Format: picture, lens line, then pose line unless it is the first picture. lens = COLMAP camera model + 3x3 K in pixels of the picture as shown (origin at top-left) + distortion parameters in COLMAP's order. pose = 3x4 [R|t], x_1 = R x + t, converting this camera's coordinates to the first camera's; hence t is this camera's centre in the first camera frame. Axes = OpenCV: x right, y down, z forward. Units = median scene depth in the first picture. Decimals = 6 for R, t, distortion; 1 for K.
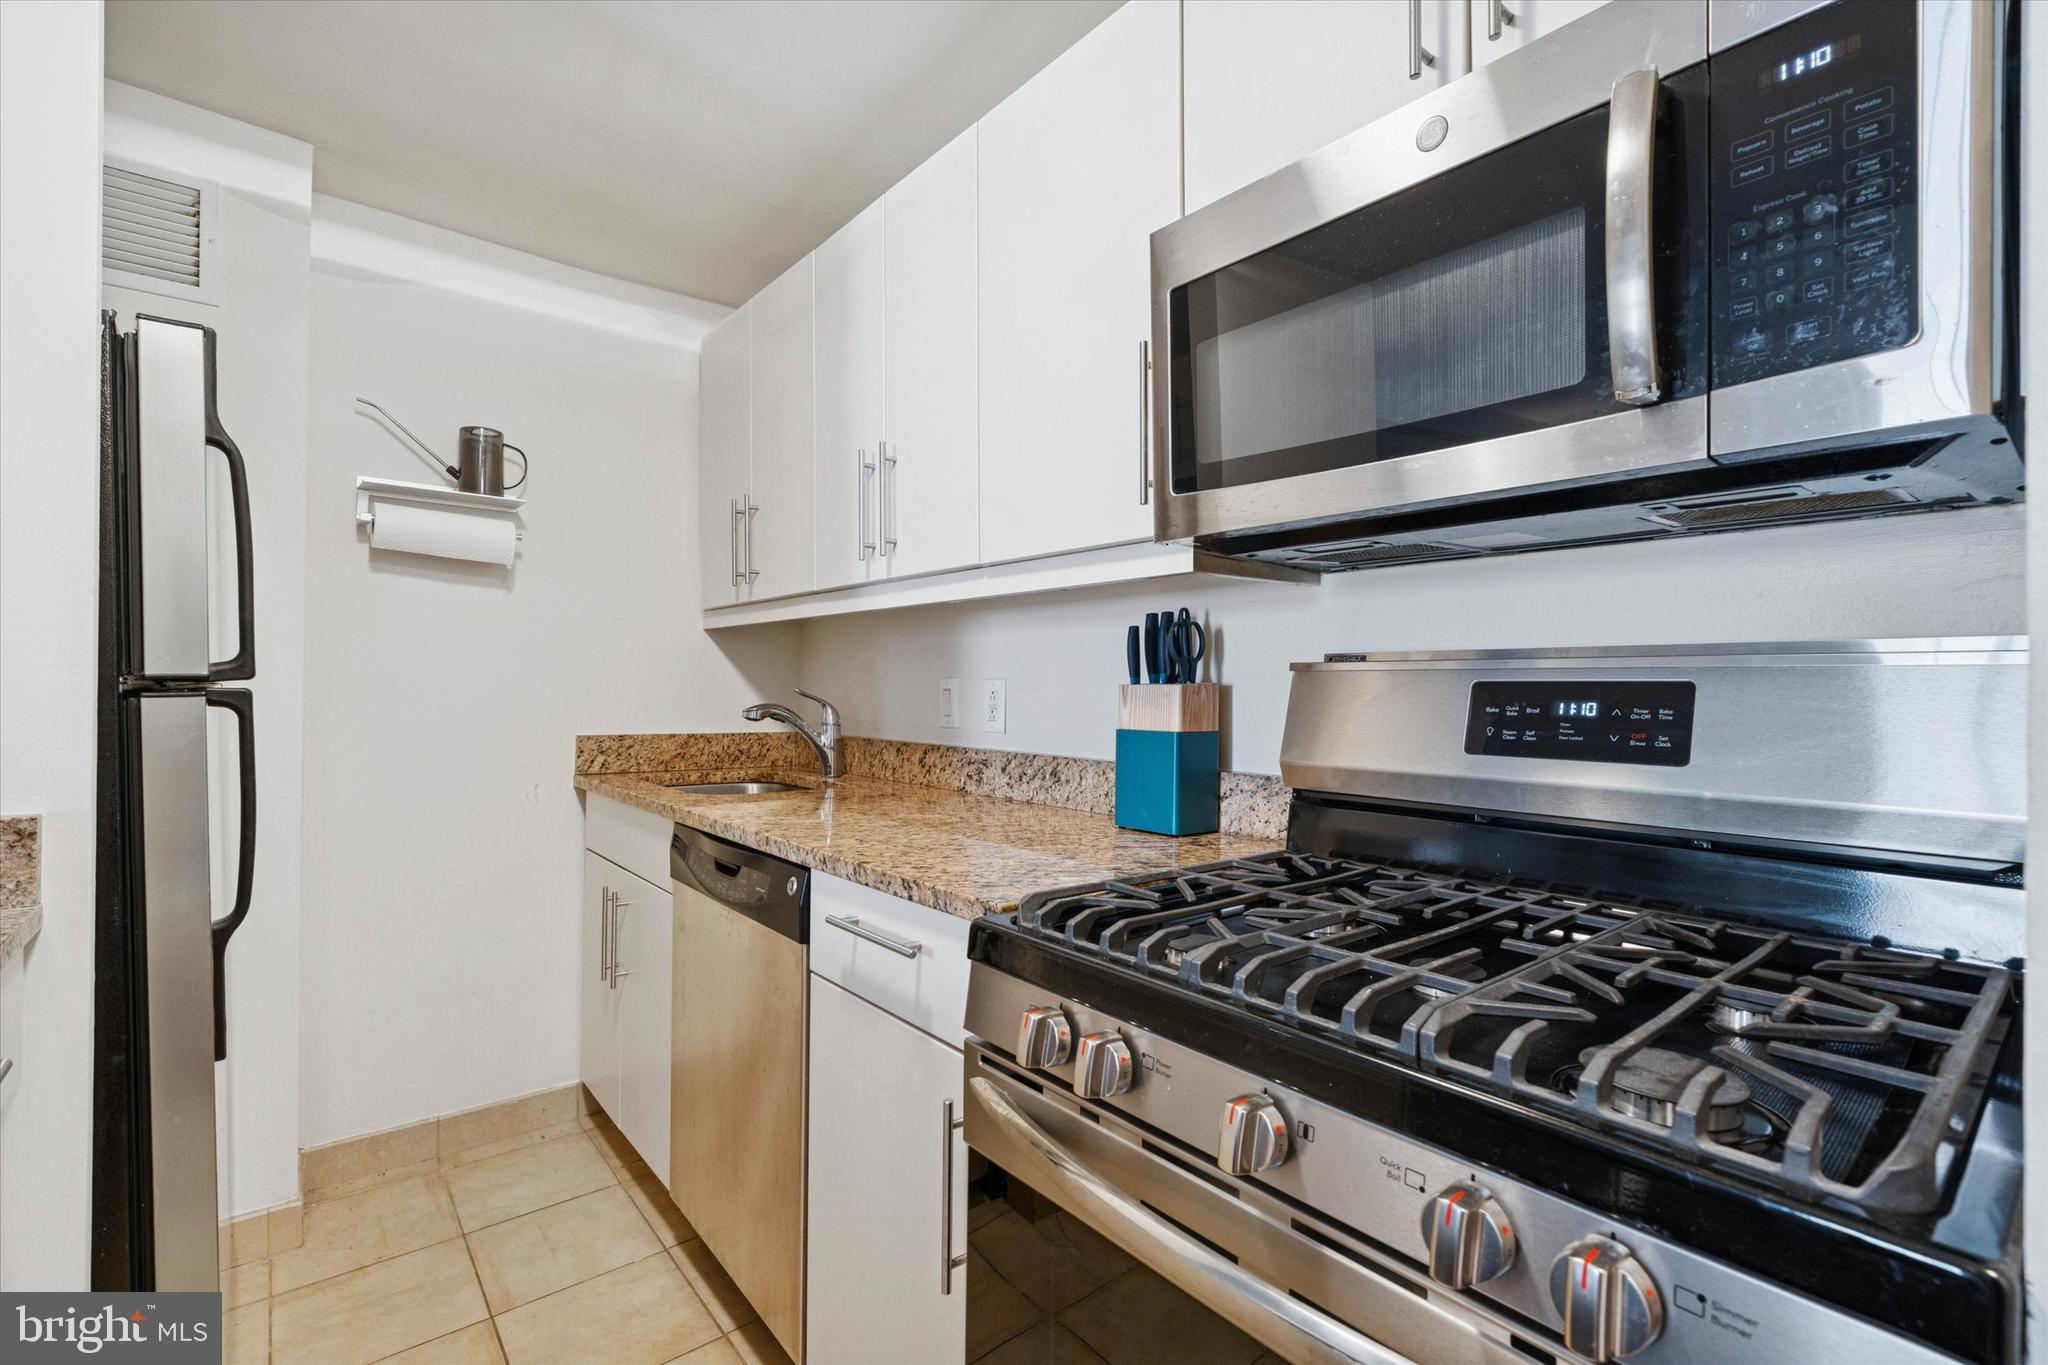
lens RADIAL K [[919.6, 0, 1025.5], [0, 919.6, 689.9], [0, 0, 1]] dist [-0.004395, 0.001622]
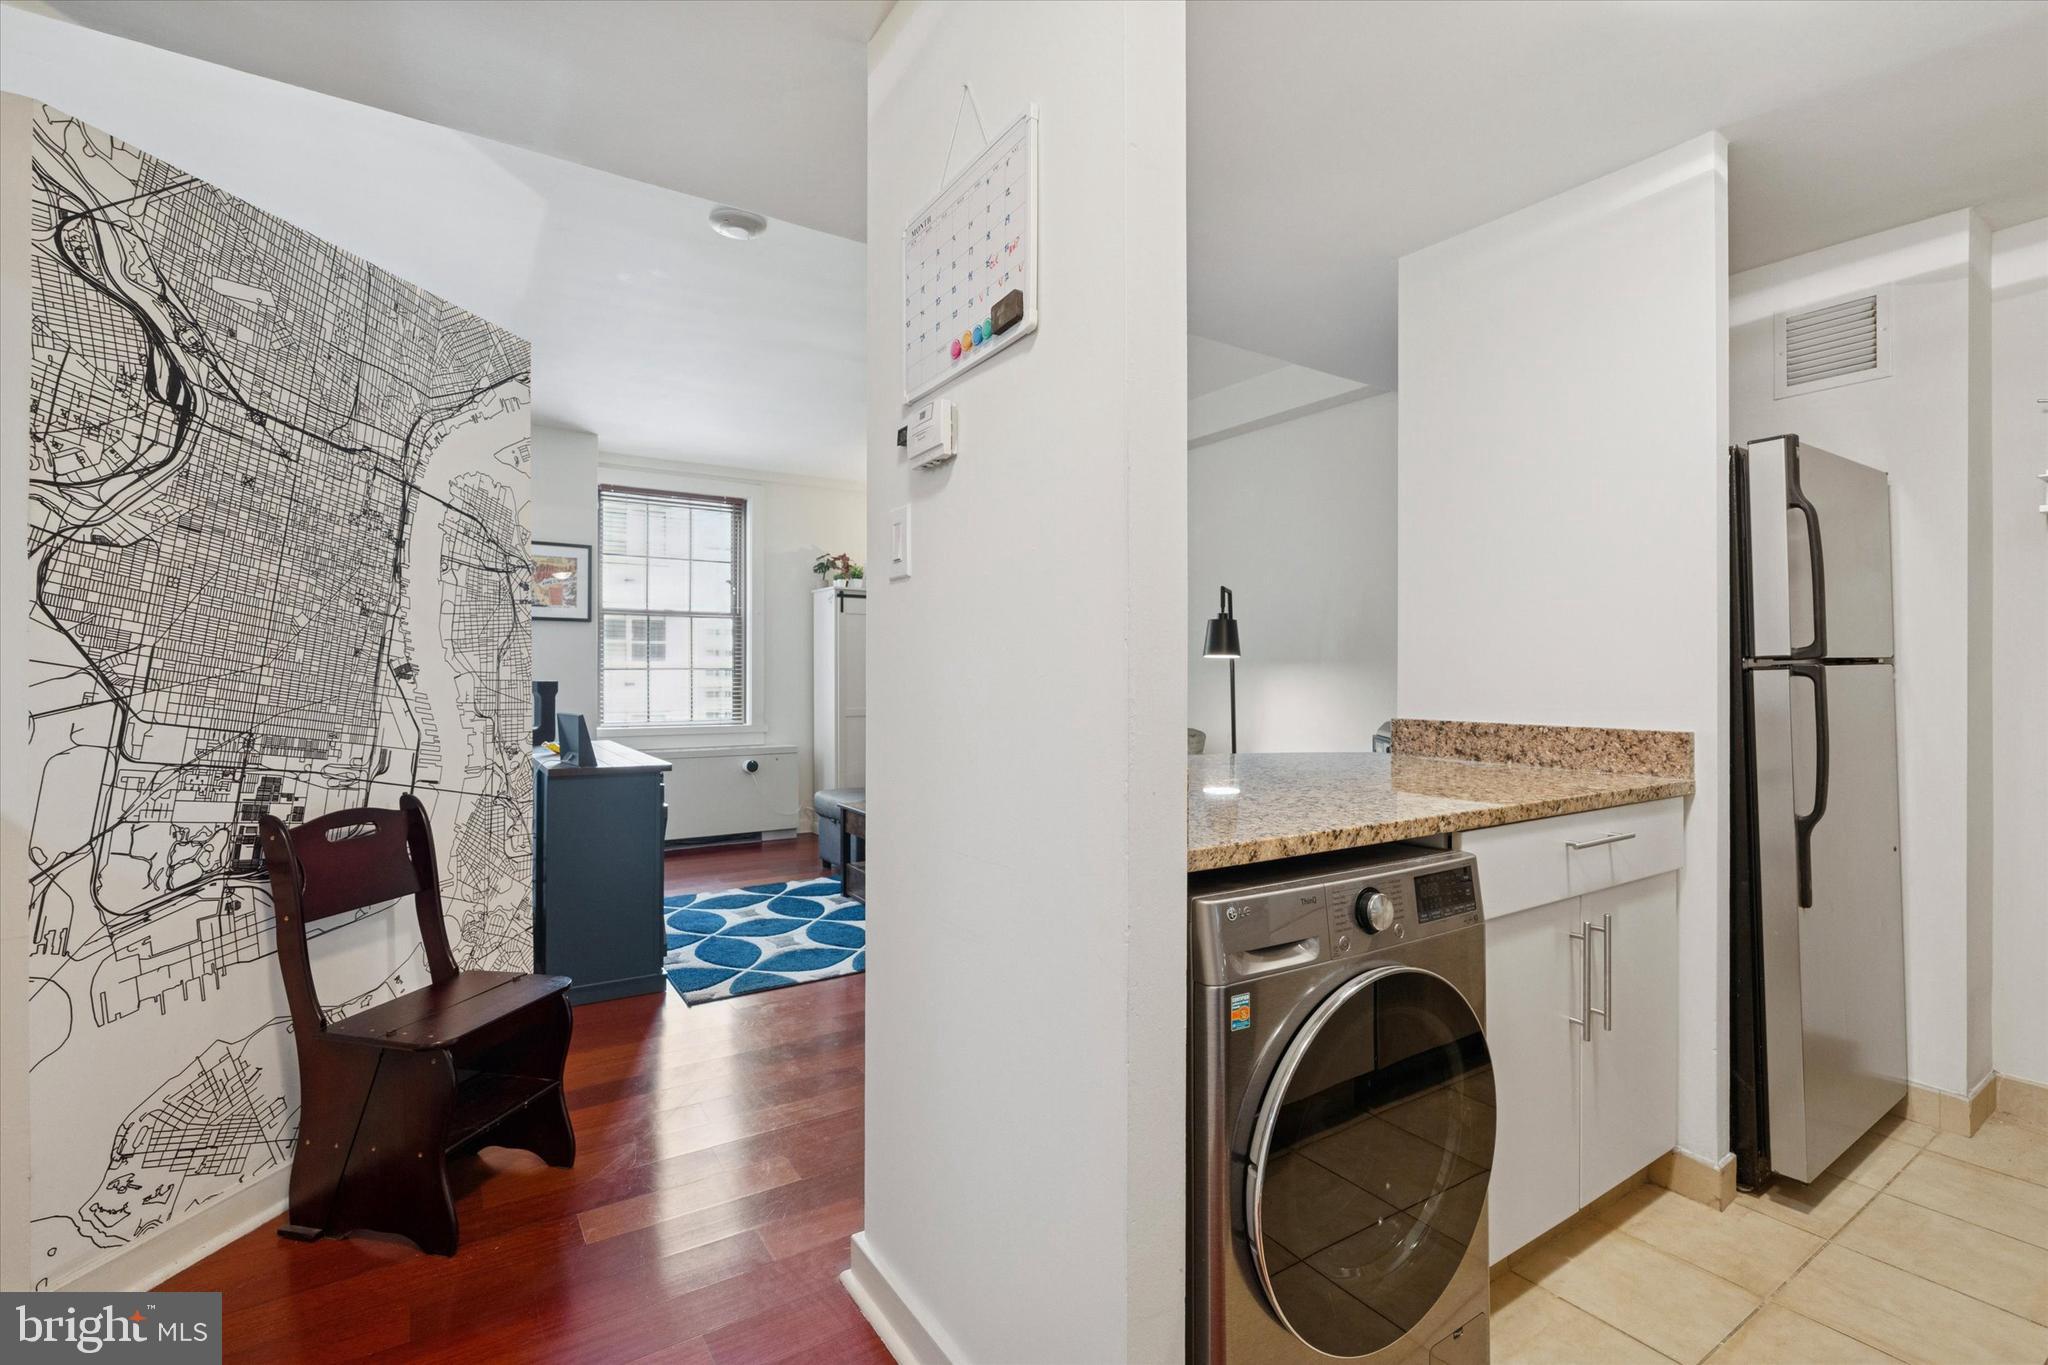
lens RADIAL K [[919.6, 0, 1024.2], [0, 919.6, 670.8], [0, 0, 1]] dist [-0.004395, 0.001622]
pose [[-0.098789, -0.012540, -0.995029, 0.609831], [-0.002992, 0.999920, -0.012305, 0.025870], [0.995104, 0.001762, -0.098818, -0.111457]]
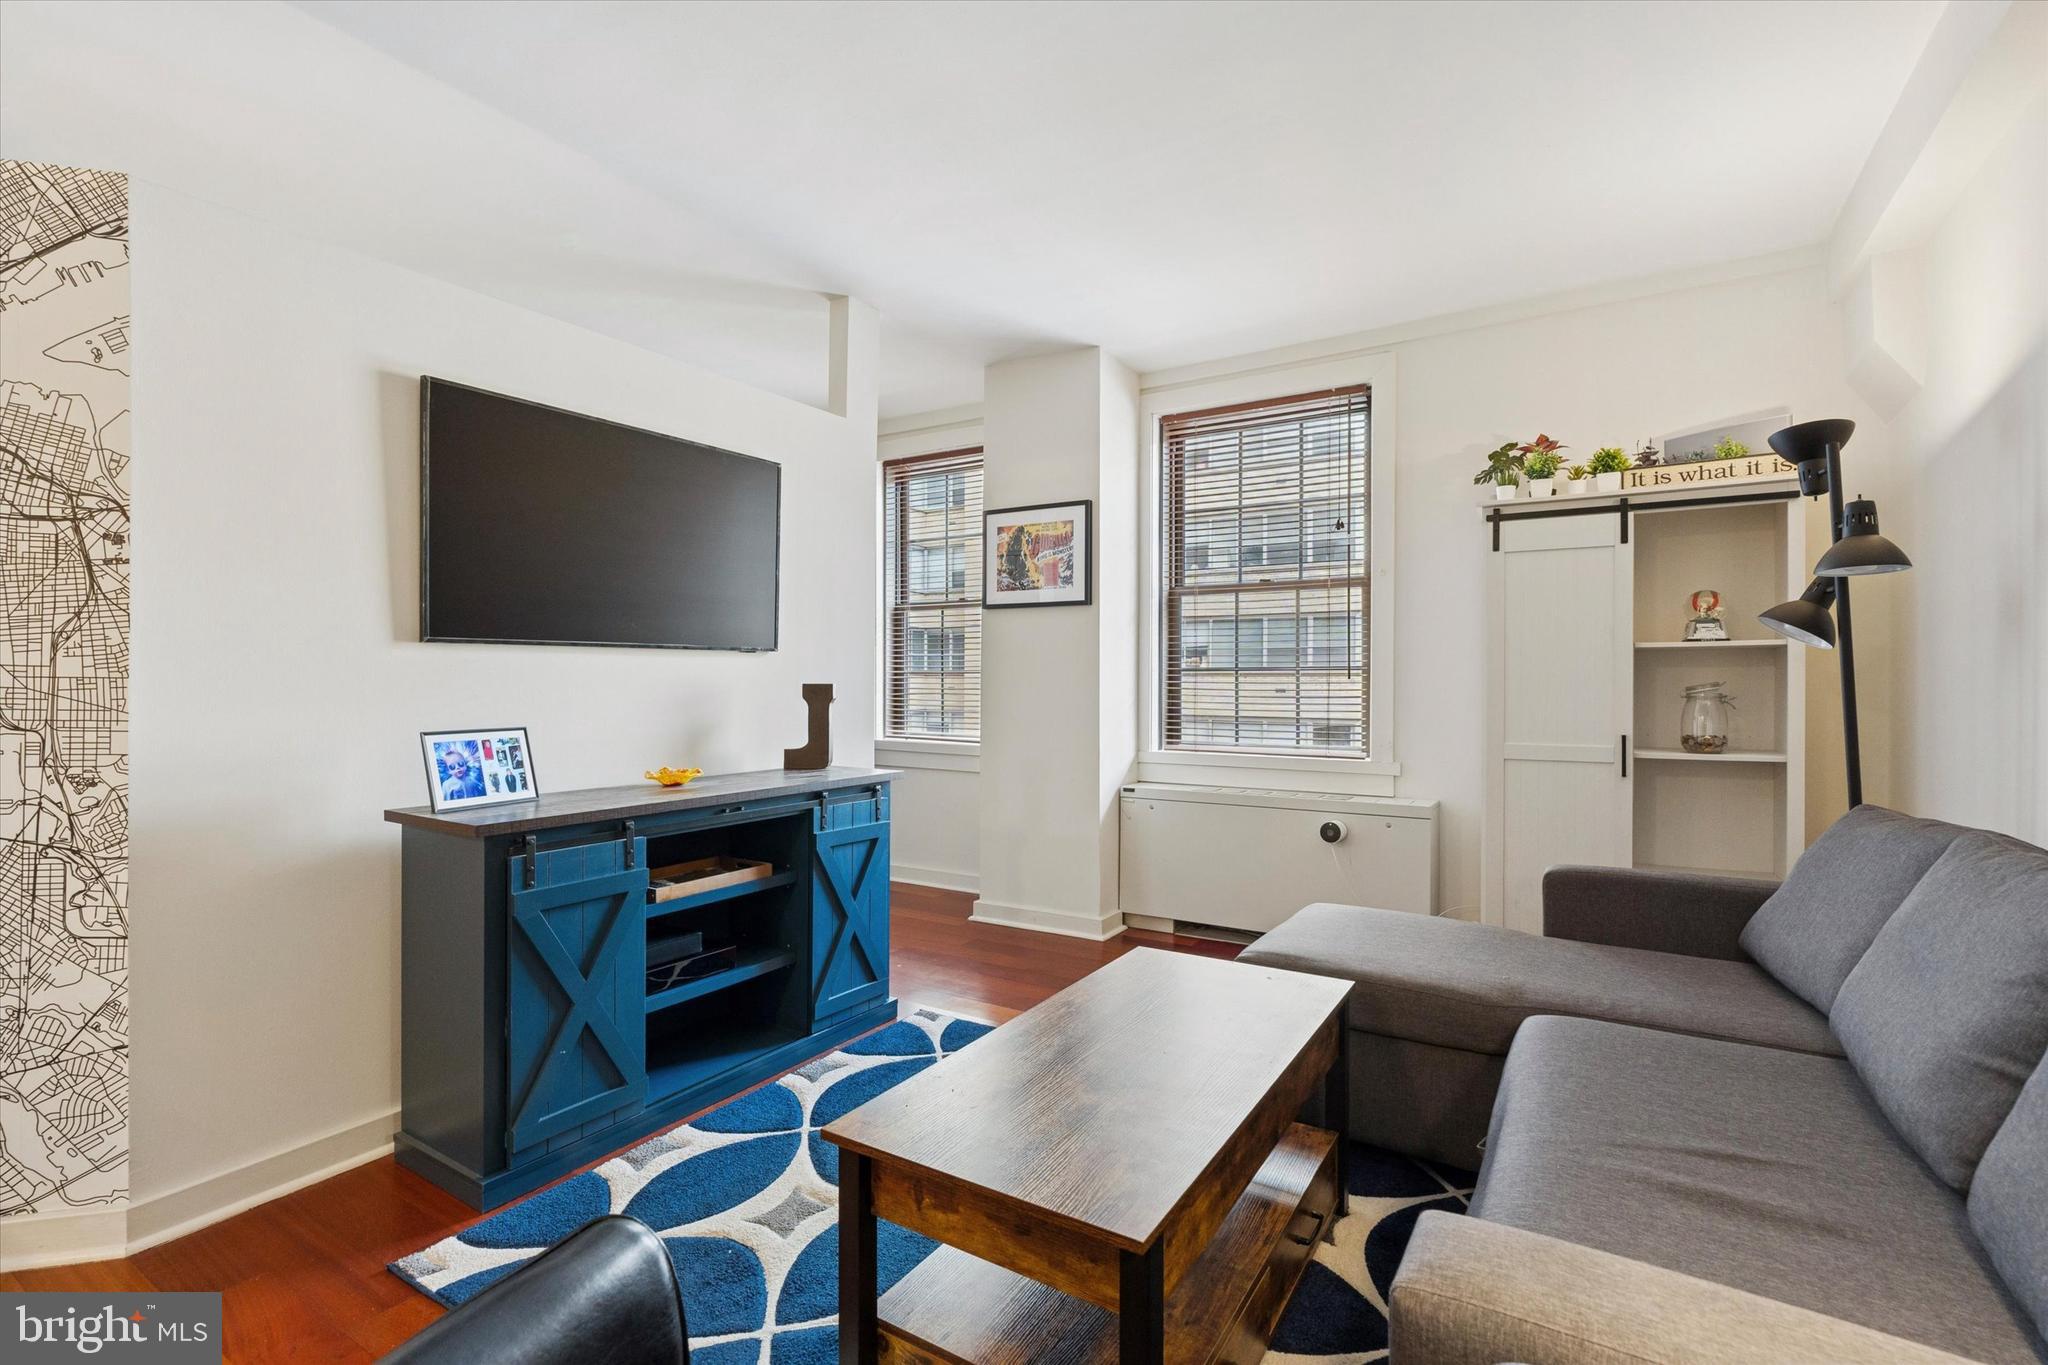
lens RADIAL K [[919.6, 0, 1030.3], [0, 919.6, 683.9], [0, 0, 1]] dist [-0.004395, 0.001622]
pose [[-0.942977, -0.008614, -0.332747, -1.651882], [-0.009702, 0.999952, 0.001607, 0.020084], [0.332717, 0.004744, -0.943015, 0.253328]]
